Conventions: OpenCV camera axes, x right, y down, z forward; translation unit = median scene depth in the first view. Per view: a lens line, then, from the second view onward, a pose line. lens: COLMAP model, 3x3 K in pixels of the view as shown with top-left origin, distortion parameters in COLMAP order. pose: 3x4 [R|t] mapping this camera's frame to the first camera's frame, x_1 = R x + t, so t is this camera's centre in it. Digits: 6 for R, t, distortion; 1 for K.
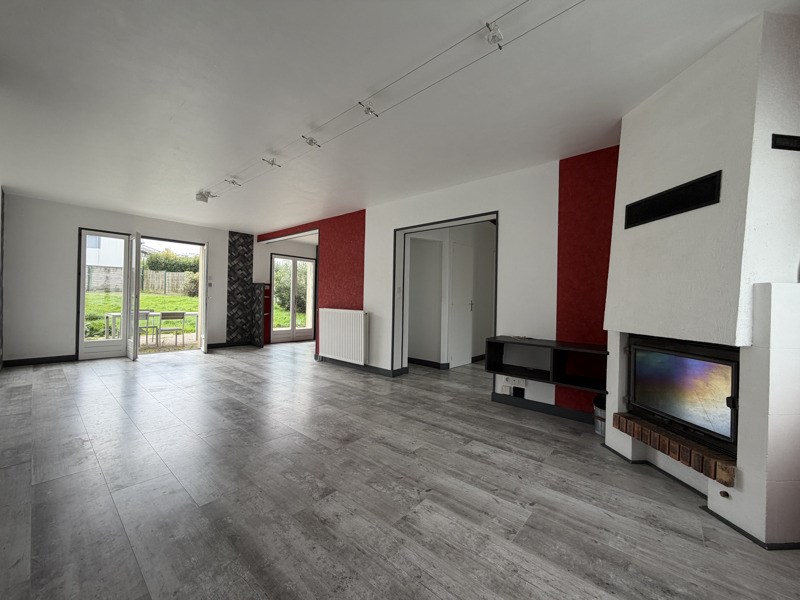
lens RADIAL K [[315.8, 0, 398.5], [0, 315.8, 301.5], [0, 0, 1]] dist [-0.002012, 0.000053]
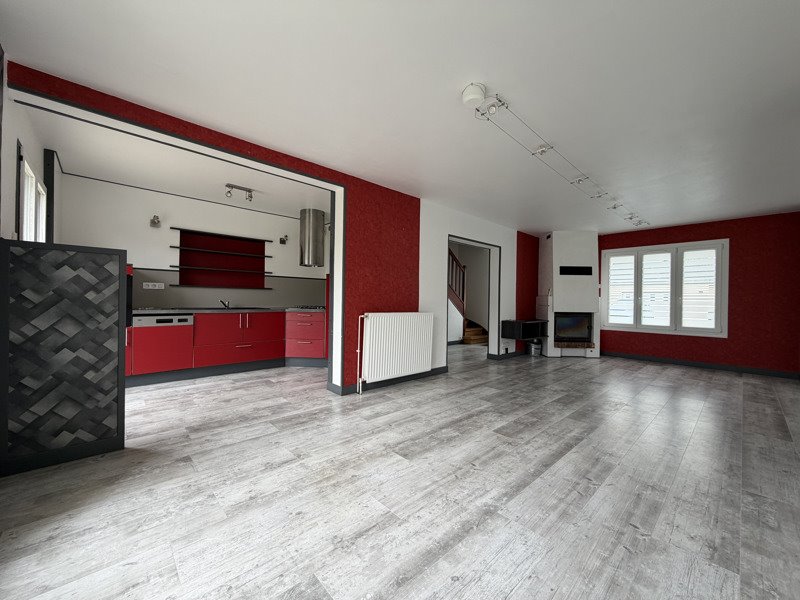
lens RADIAL K [[315.8, 0, 398.5], [0, 315.8, 301.5], [0, 0, 1]] dist [-0.002012, 0.000053]
pose [[0.110993, -0.034380, 0.993226, -1.001499], [-0.014231, 0.999244, 0.036179, -0.033746], [-0.993719, -0.018150, 0.110420, 0.951880]]
